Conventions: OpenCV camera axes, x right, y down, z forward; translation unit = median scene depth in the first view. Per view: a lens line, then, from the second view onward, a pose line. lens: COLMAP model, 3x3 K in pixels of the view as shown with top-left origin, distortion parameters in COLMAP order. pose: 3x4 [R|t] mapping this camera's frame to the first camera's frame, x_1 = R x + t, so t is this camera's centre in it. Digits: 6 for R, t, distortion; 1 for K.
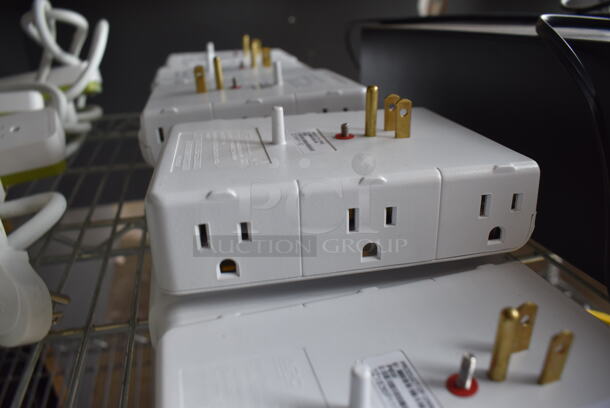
lens RADIAL K [[459.8, 0, 305.0], [0, 459.8, 204.0], [0, 0, 1]] dist [-0.101931, 0.007890]
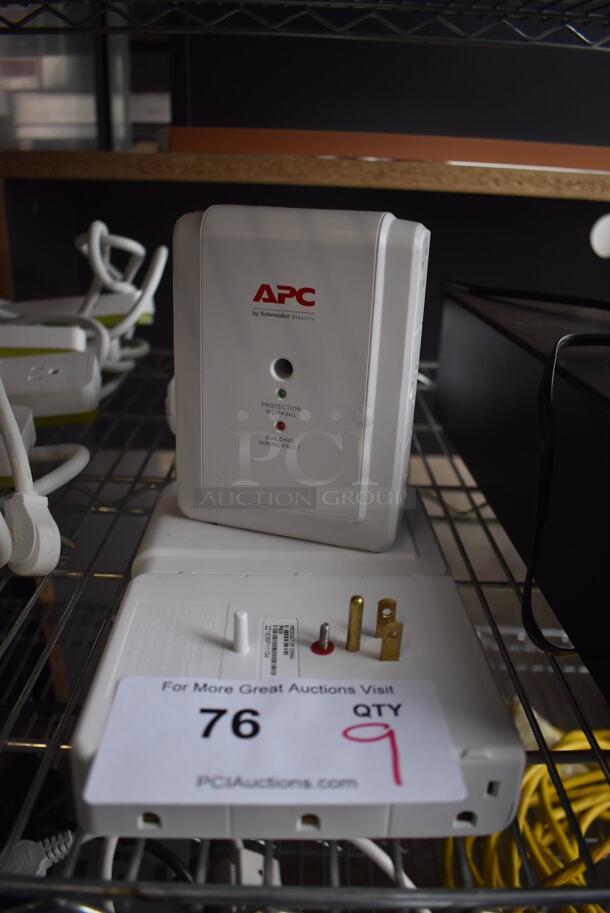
lens RADIAL K [[688.2, 0, 305.0], [0, 688.2, 456.5], [0, 0, 1]] dist [-0.101931, 0.007890]
pose [[0.968972, 0.140680, -0.203229, 0.522050], [-0.145173, 0.989379, -0.007292, -0.118217], [0.200045, 0.036569, 0.979104, -0.866856]]
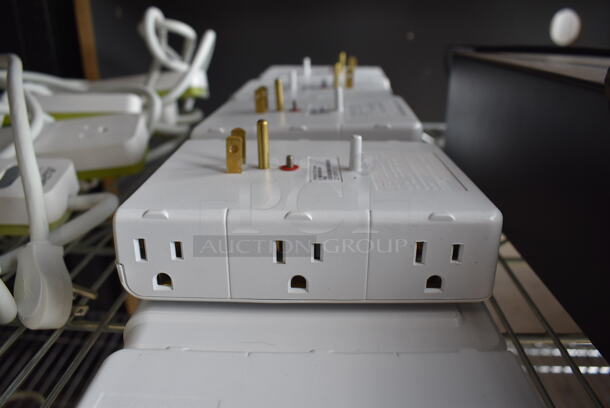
lens RADIAL K [[462.1, 0, 303.8], [0, 462.1, 192.2], [0, 0, 1]] dist [-0.084230, 0.003818]
pose [[0.955658, 0.121051, -0.268449, 0.355212], [-0.131500, 0.991089, -0.021220, -0.126589], [0.263488, 0.055580, 0.963060, 0.073328]]
